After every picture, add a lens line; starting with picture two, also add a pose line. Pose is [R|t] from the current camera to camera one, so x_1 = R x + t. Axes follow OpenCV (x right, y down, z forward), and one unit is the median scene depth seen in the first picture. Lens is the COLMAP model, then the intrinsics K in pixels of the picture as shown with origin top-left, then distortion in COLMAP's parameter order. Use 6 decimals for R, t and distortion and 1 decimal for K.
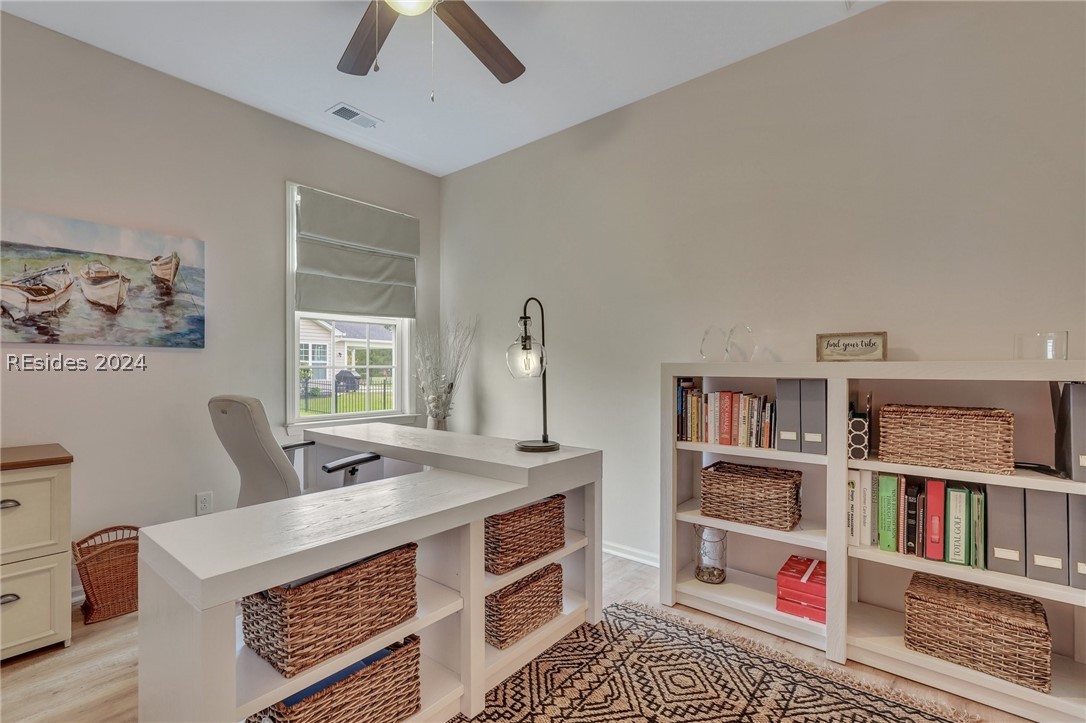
lens RADIAL K [[482.4, 0, 547.7], [0, 482.4, 366.4], [0, 0, 1]] dist [-0.016696, 0.008287]
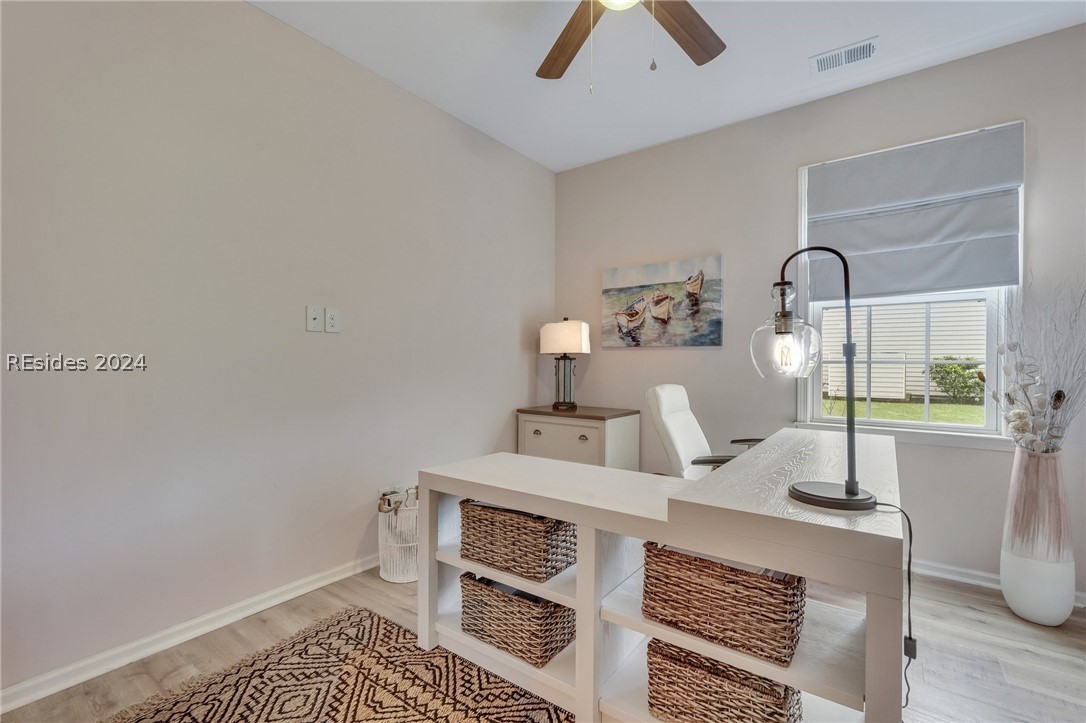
lens RADIAL K [[482.4, 0, 538.9], [0, 482.4, 363.3], [0, 0, 1]] dist [-0.016696, 0.008287]
pose [[0.043724, 0.002182, -0.999041, 0.519656], [-0.001530, 0.999997, 0.002117, 0.003758], [0.999042, 0.001436, 0.043727, 0.584655]]
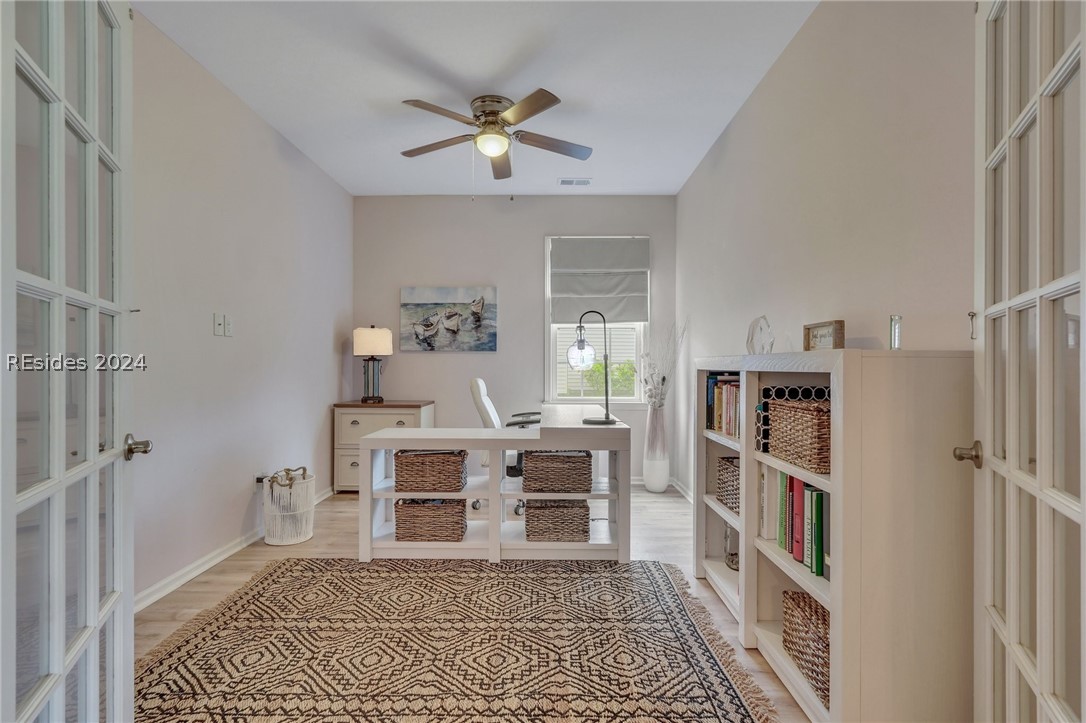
lens RADIAL K [[542.7, 0, 545.4], [0, 542.7, 357.4], [0, 0, 1]] dist [-0.023314, -0.000291]
pose [[0.625930, -0.009697, -0.779819, 1.000377], [0.000039, 0.999923, -0.012403, 0.008100], [0.779879, 0.007733, 0.625882, -0.052775]]
